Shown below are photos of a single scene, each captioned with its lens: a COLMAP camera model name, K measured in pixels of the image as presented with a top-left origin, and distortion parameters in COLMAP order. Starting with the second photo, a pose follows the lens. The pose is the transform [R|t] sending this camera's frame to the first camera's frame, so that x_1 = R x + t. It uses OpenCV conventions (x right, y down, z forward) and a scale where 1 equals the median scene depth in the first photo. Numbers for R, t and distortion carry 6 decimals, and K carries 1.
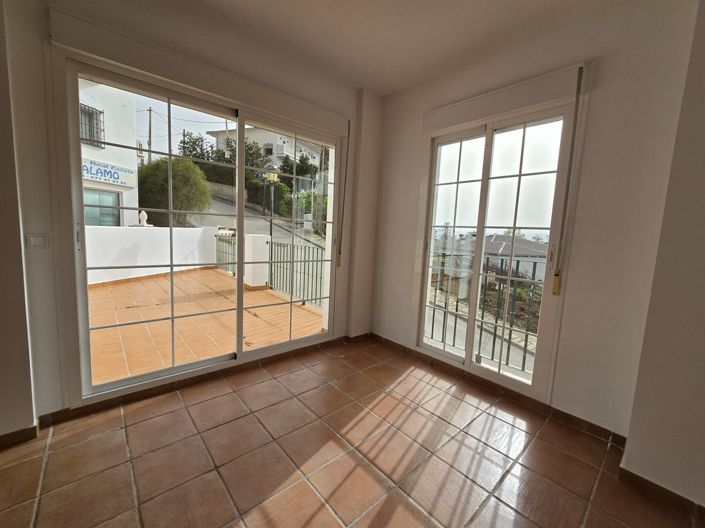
lens RADIAL K [[288.5, 0, 354.5], [0, 288.5, 262.8], [0, 0, 1]] dist [0.003050, 0.000589]
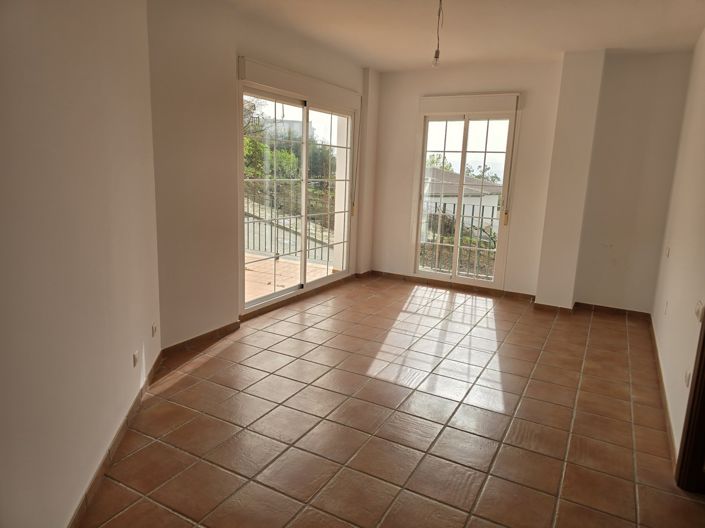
lens RADIAL K [[473.7, 0, 350.6], [0, 473.7, 267.9], [0, 0, 1]] dist [-0.005028, -0.001596]
pose [[0.944220, -0.081349, 0.319110, -0.896843], [0.042801, 0.991105, 0.126013, -0.027164], [-0.326522, -0.105326, 0.939303, -1.124948]]
